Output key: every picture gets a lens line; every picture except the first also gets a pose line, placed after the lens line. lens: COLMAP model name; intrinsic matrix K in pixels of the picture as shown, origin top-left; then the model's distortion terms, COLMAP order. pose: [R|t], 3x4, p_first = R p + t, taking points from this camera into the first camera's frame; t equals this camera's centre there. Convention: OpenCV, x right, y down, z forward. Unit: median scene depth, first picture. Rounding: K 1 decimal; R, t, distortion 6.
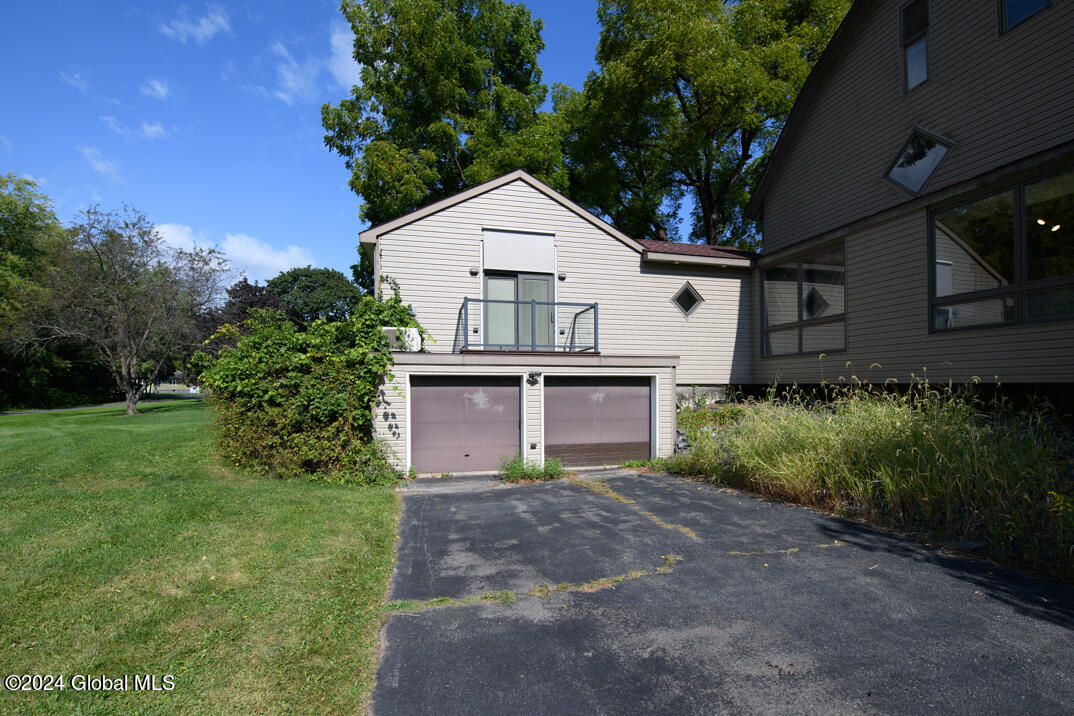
lens RADIAL K [[471.6, 0, 544.1], [0, 471.6, 381.8], [0, 0, 1]] dist [-0.003249, -0.002434]
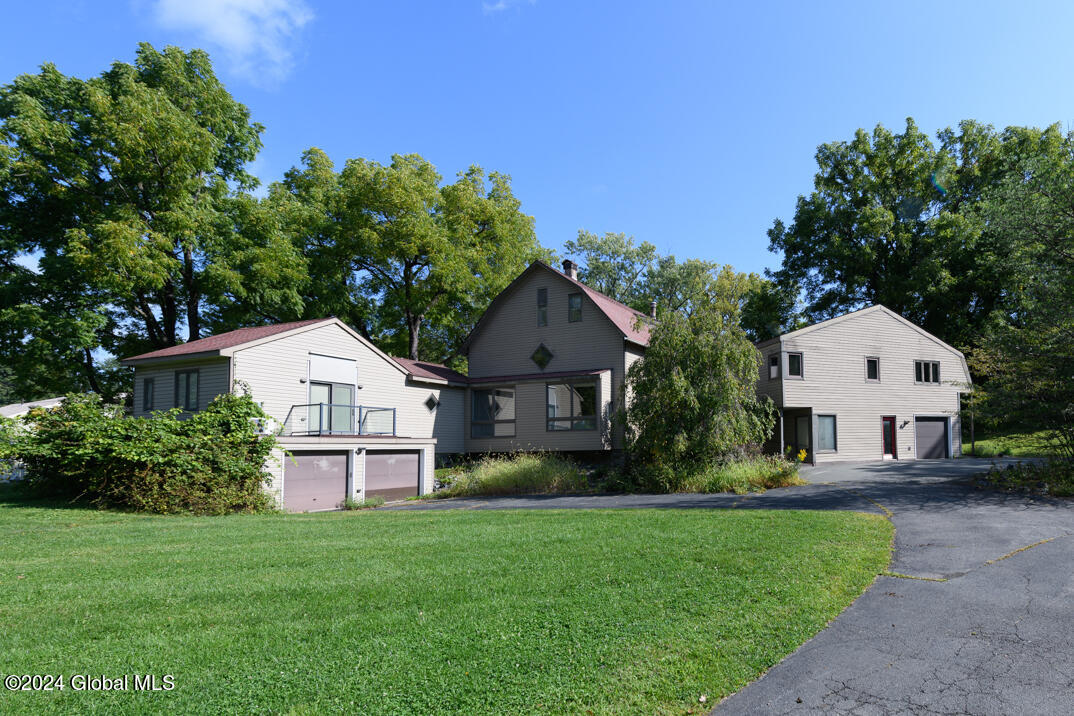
lens RADIAL K [[517.5, 0, 687.6], [0, 517.5, 420.7], [0, 0, 1]] dist [0.015476, -0.003252]
pose [[0.580065, 0.035219, 0.813808, -0.845755], [0.012346, 0.998570, -0.052015, -0.004075], [-0.814476, 0.040219, 0.578801, -1.032893]]
